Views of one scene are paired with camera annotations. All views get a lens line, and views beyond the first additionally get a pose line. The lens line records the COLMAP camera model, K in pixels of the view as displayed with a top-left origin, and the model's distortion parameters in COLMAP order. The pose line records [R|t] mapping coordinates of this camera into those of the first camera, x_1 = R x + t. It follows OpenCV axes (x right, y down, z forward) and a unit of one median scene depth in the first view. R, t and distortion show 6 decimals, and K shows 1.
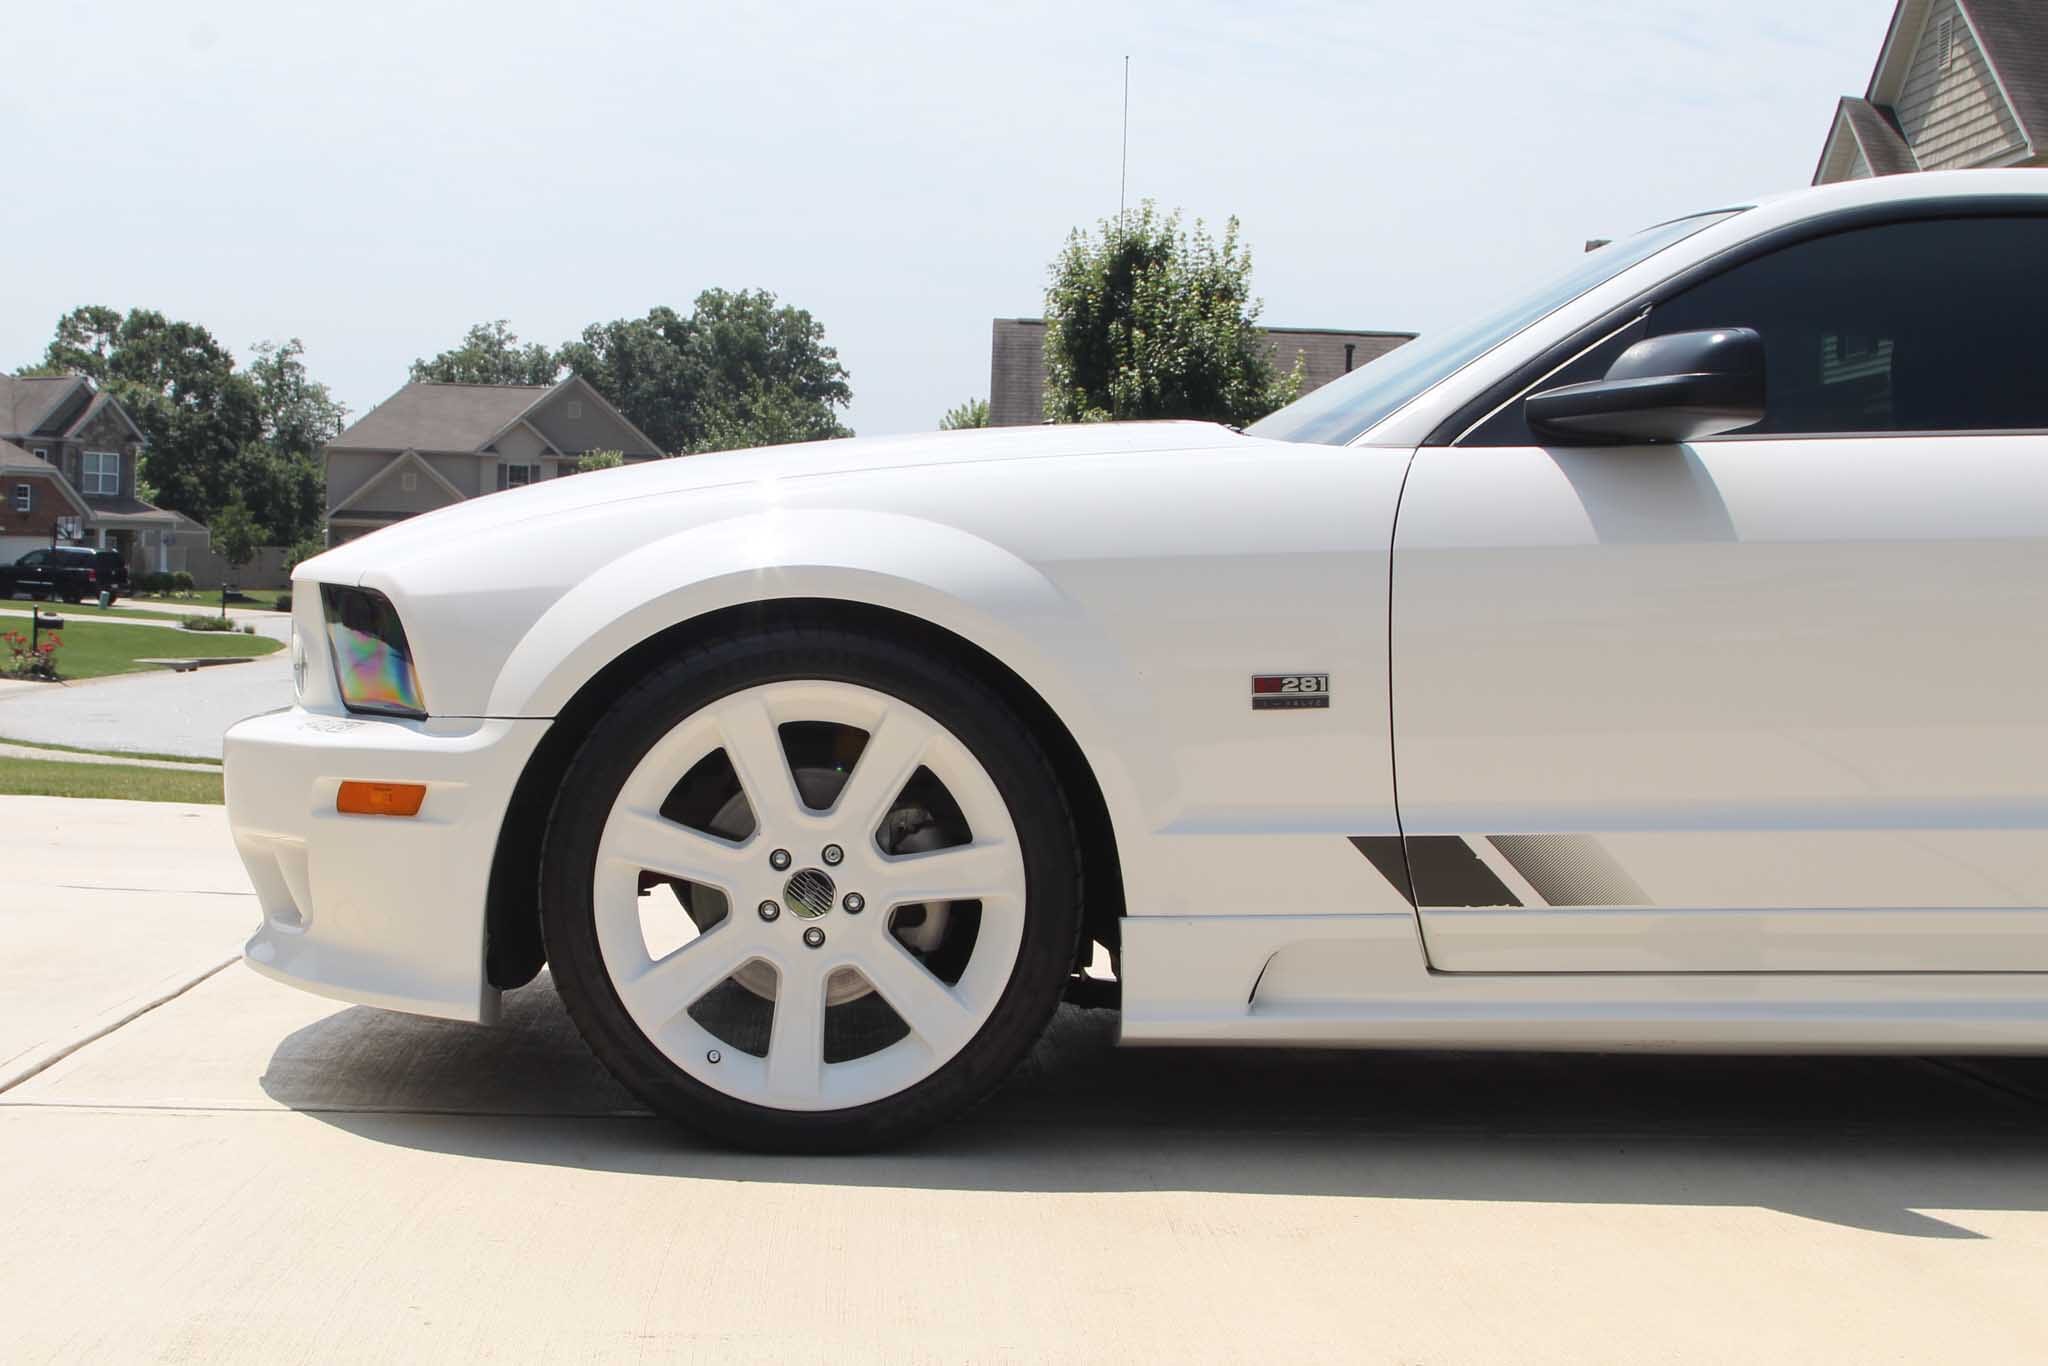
lens RADIAL K [[2443.6, 0, 1024.0], [0, 2443.6, 683.0], [0, 0, 1]] dist [-0.029208, -0.042348]
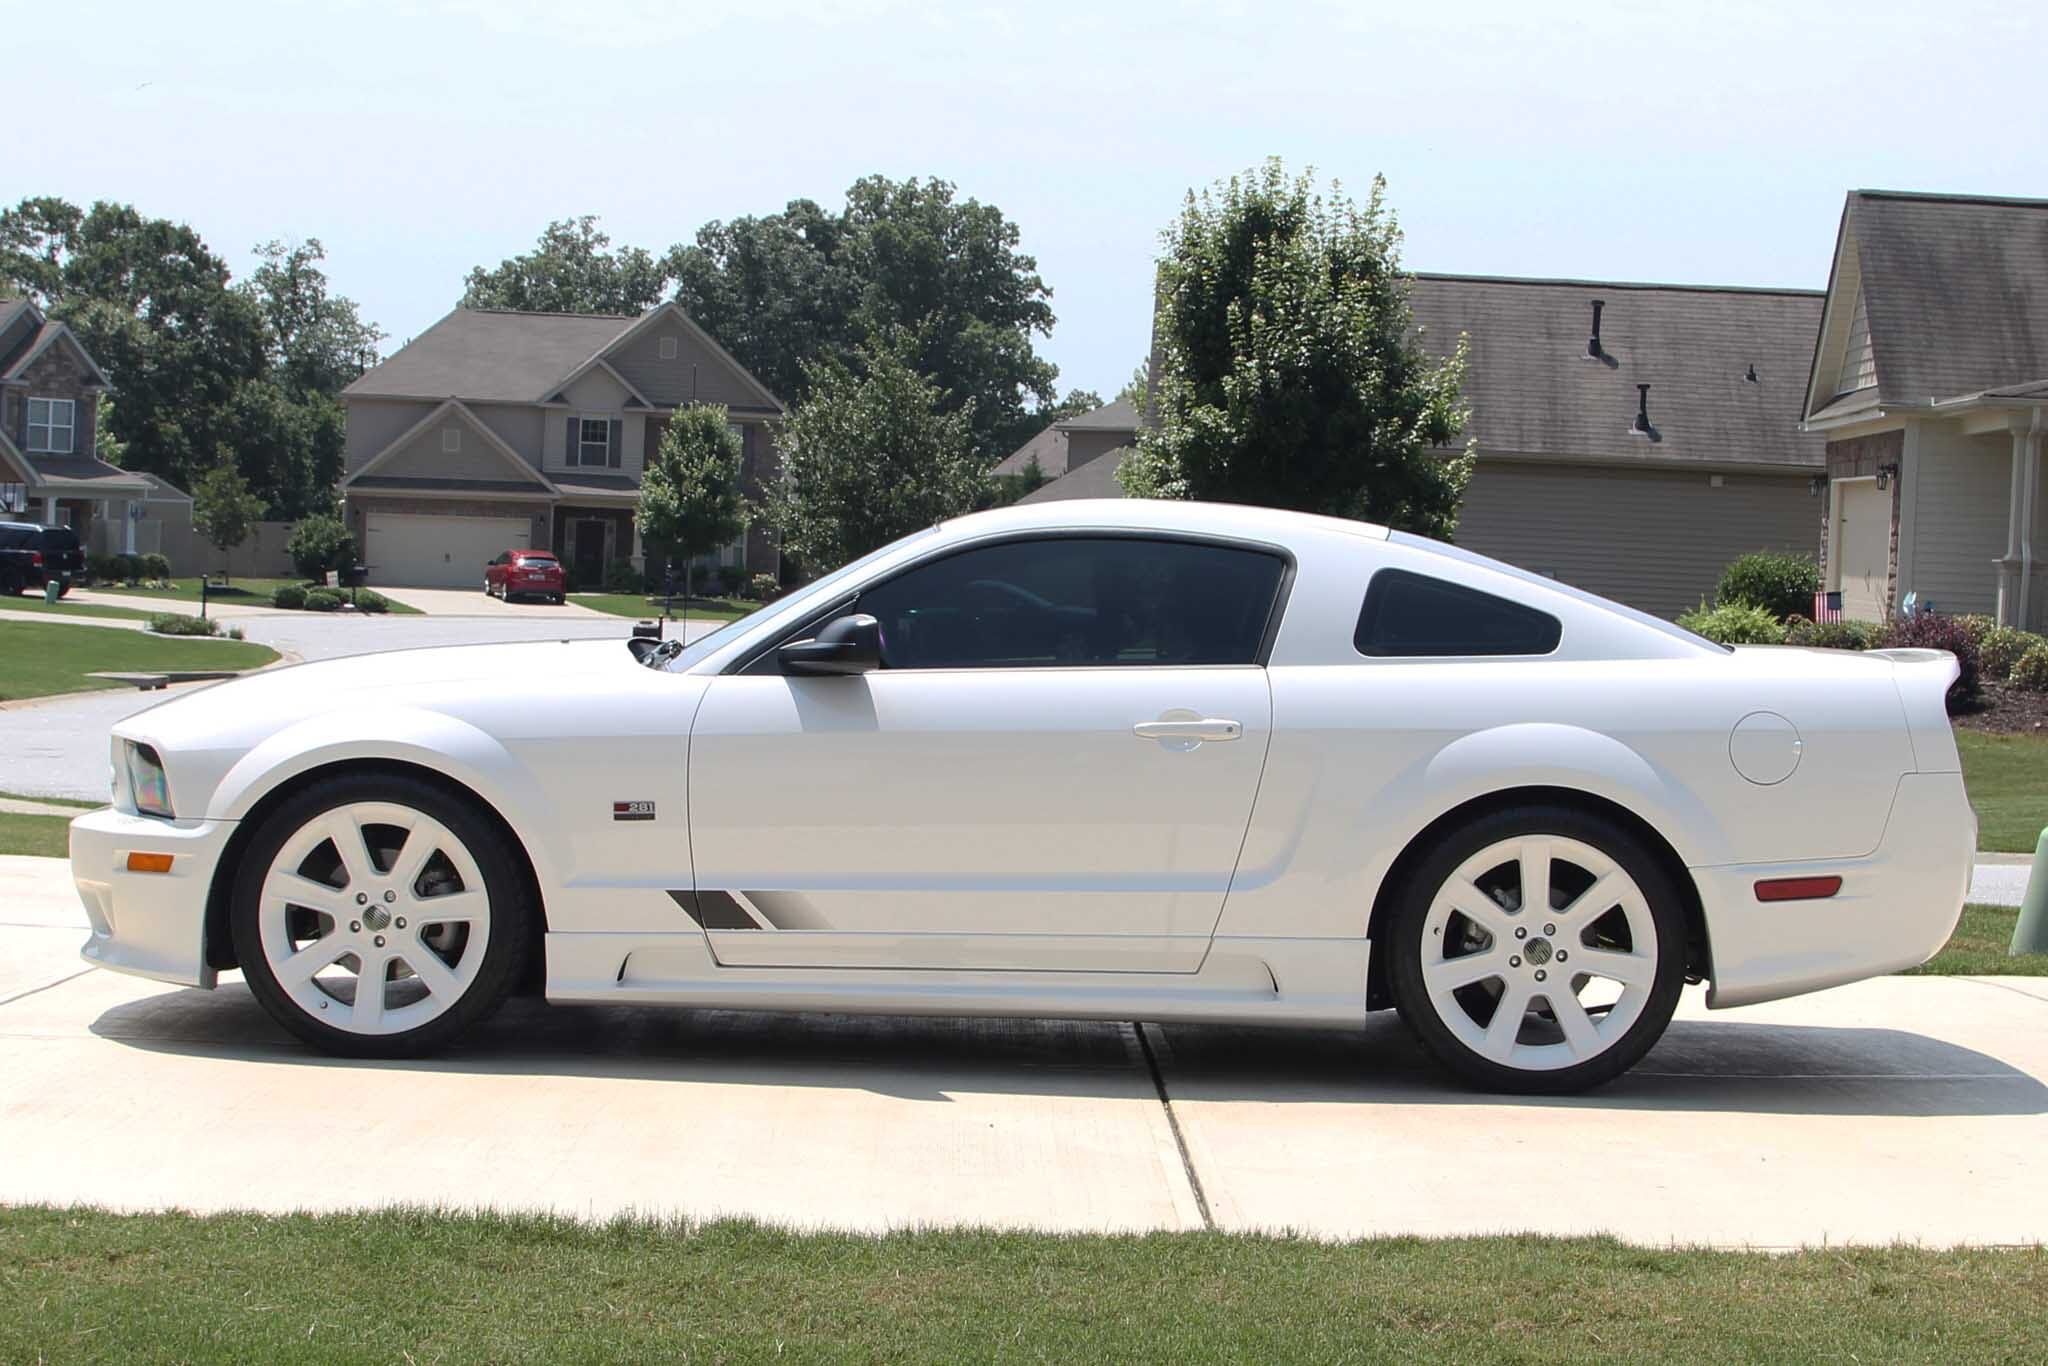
lens RADIAL K [[2821.6, 0, 1024.0], [0, 2821.6, 683.0], [0, 0, 1]] dist [-0.028574, -0.040177]
pose [[0.999623, 0.010527, -0.025347, 0.451164], [-0.010942, 0.999807, -0.016323, -0.060810], [0.025170, 0.016595, 0.999545, -1.109800]]
